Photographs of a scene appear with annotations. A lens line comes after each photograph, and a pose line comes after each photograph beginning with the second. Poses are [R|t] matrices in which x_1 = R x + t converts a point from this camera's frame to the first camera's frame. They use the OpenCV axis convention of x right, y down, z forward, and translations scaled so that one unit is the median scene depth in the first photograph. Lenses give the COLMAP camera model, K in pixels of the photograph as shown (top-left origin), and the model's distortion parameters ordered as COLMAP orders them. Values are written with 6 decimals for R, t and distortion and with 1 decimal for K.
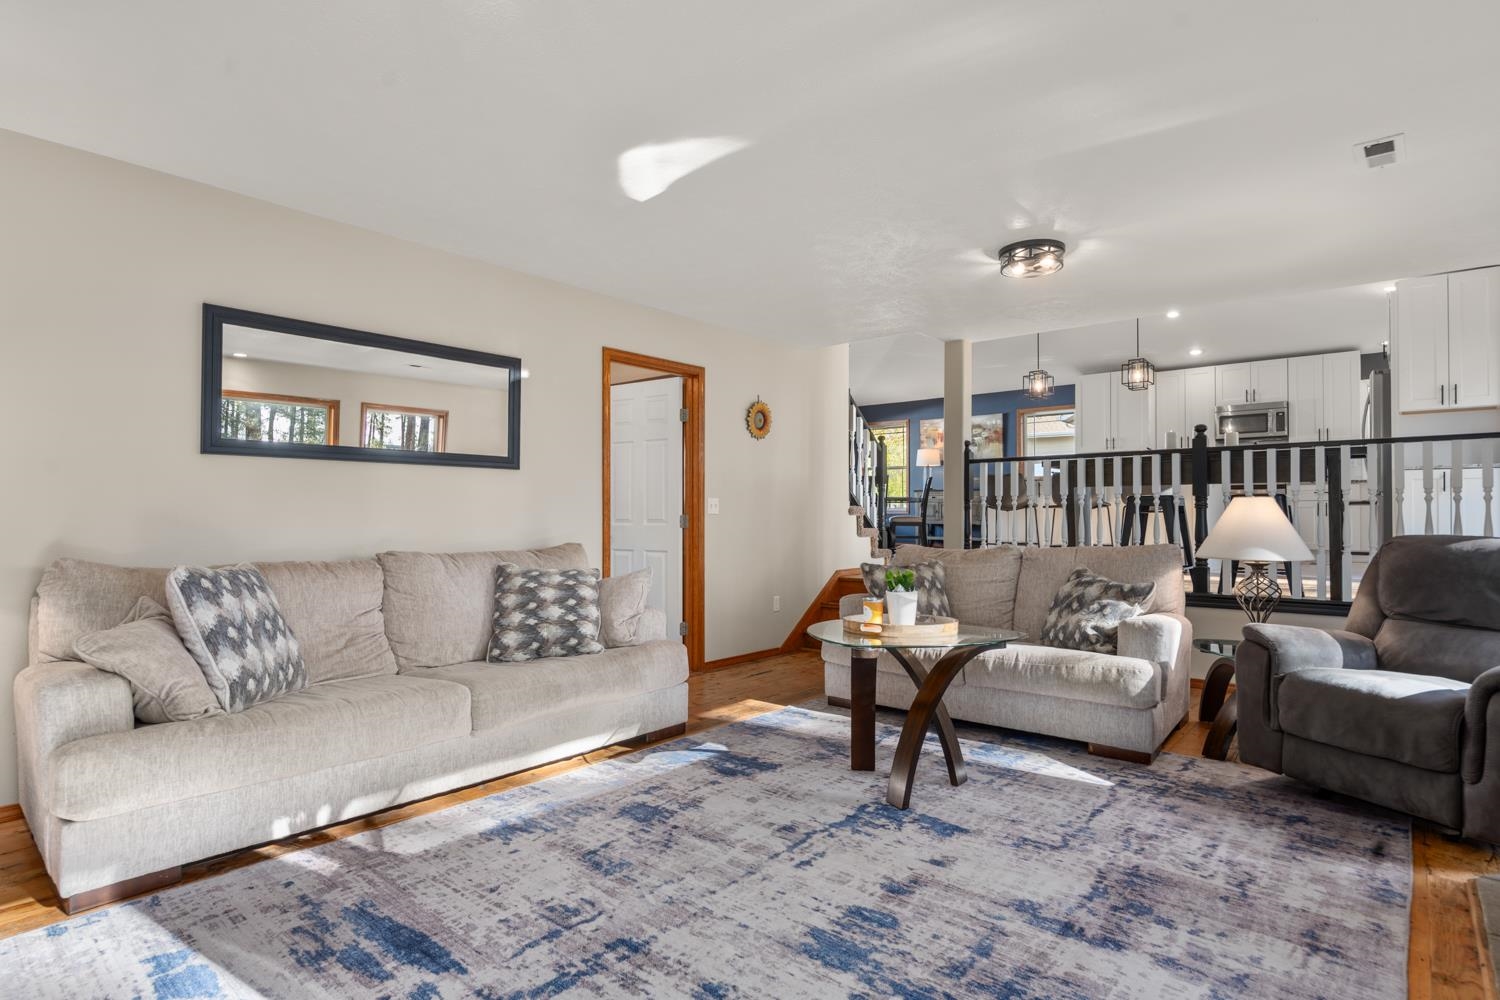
lens RADIAL K [[778.8, 0, 753.4], [0, 778.8, 513.7], [0, 0, 1]] dist [-0.002791, -0.000578]
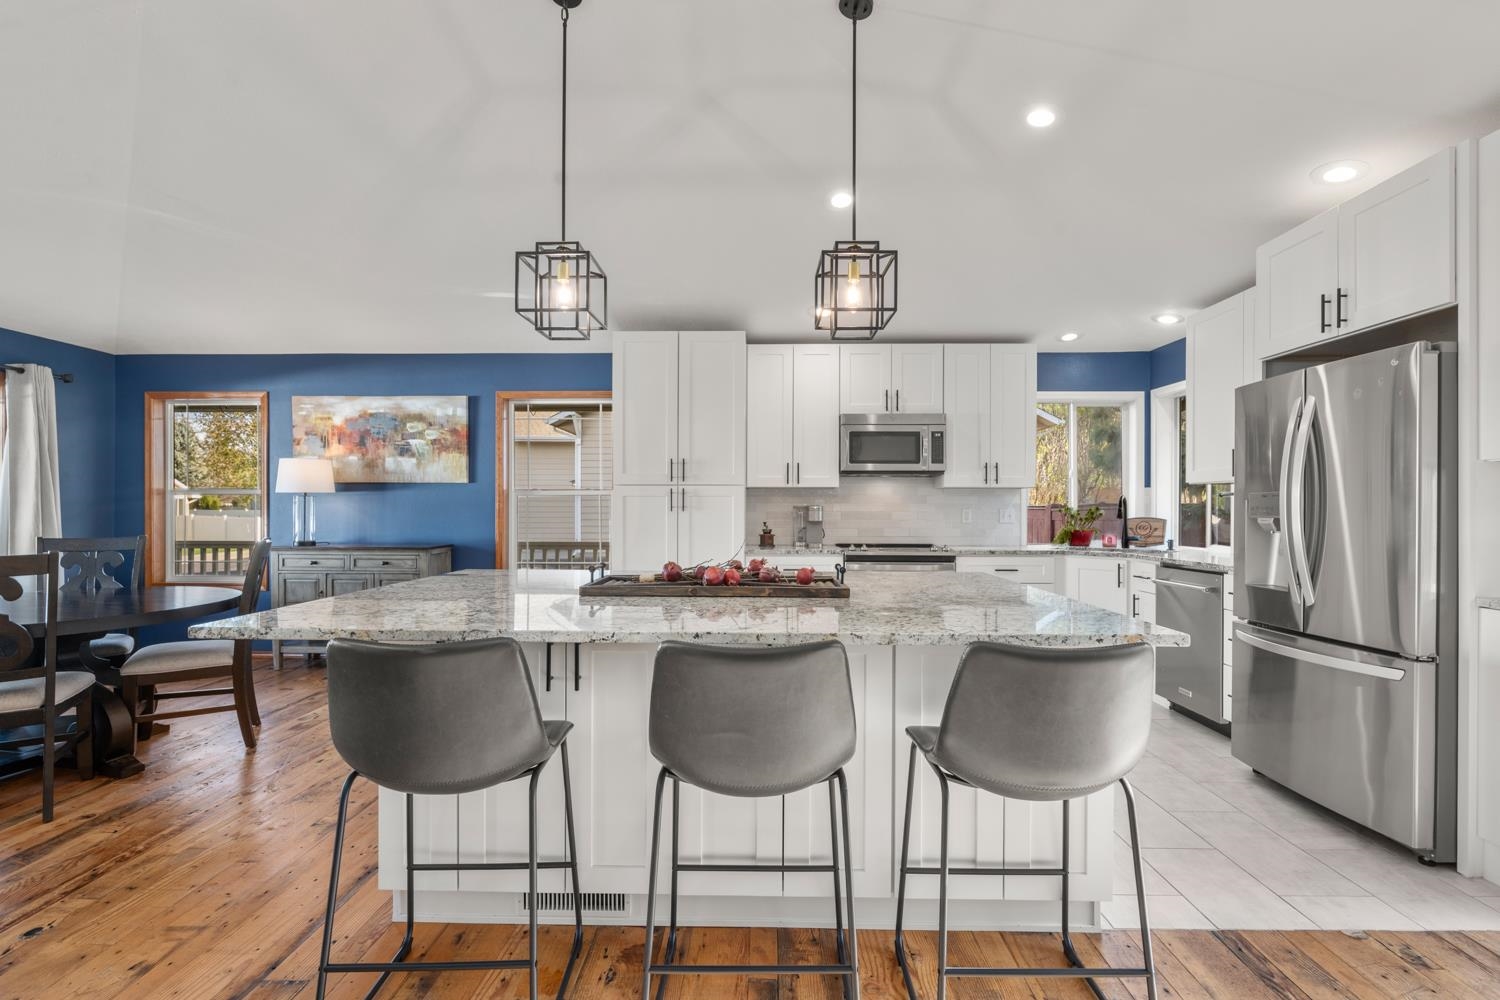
lens RADIAL K [[690.4, 0, 749.5], [0, 690.4, 508.0], [0, 0, 1]] dist [-0.006730, -0.000167]
pose [[0.776040, 0.000563, 0.630684, 0.207521], [-0.003339, 0.999989, 0.003216, -0.066841], [-0.630675, -0.004602, 0.776033, 0.618455]]
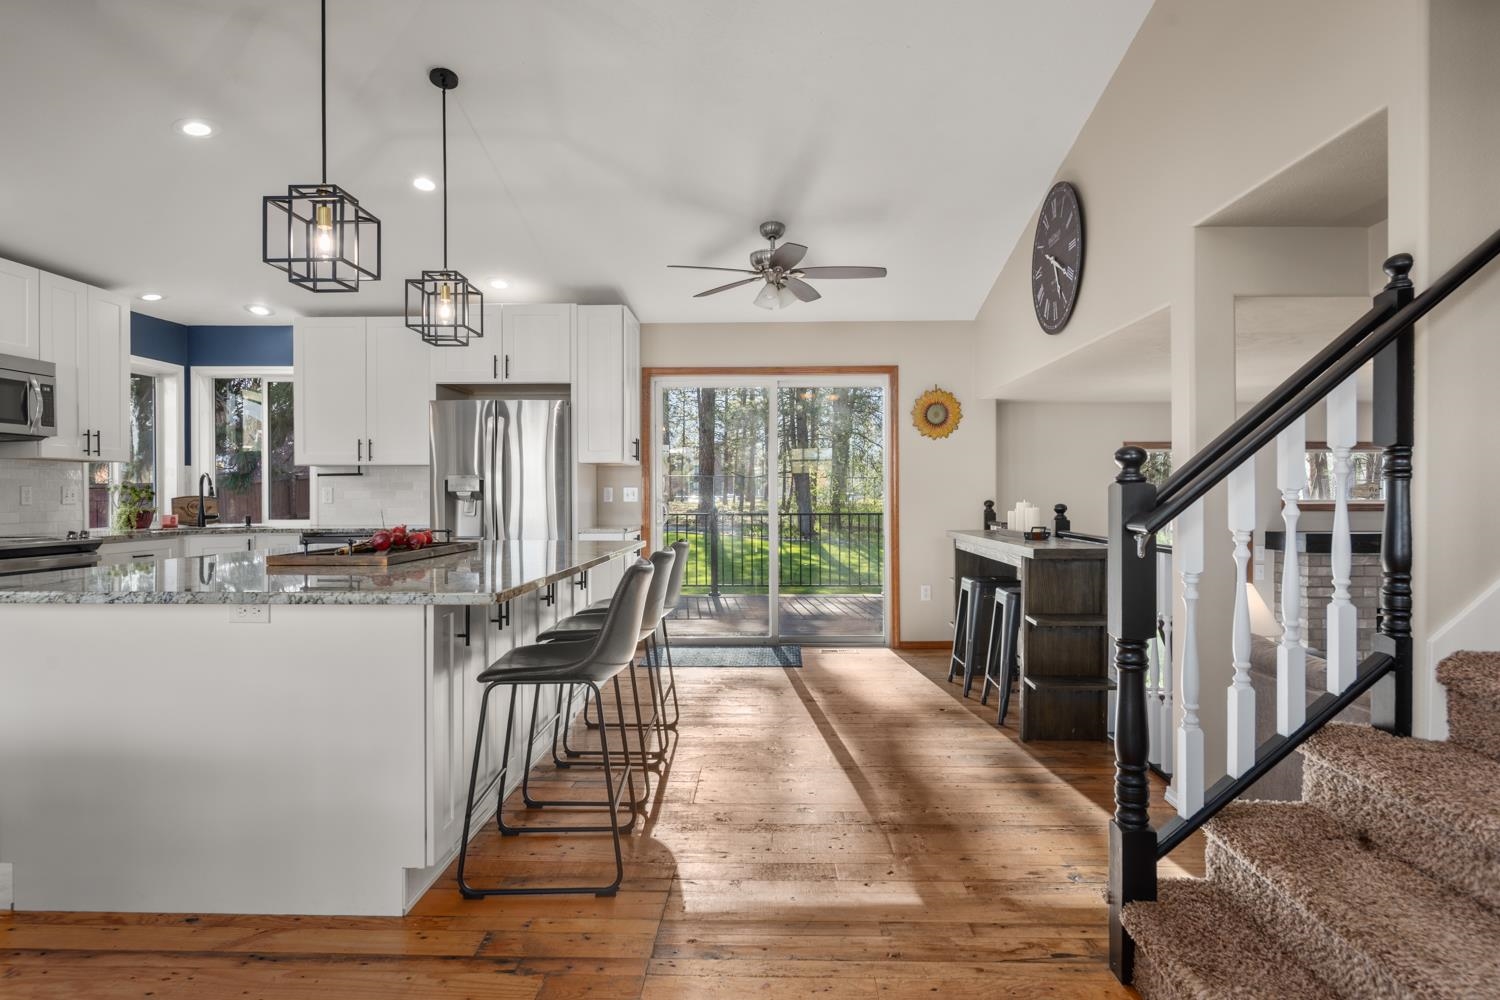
lens RADIAL K [[855.9, 0, 750.0], [0, 855.9, 500.0], [0, 0, 1]] dist [-0.003806, -0.000324]
pose [[-0.623151, -0.004963, 0.782086, 0.014318], [-0.000768, 0.999983, 0.005734, -0.060273], [-0.782101, 0.002973, -0.623144, 0.905701]]
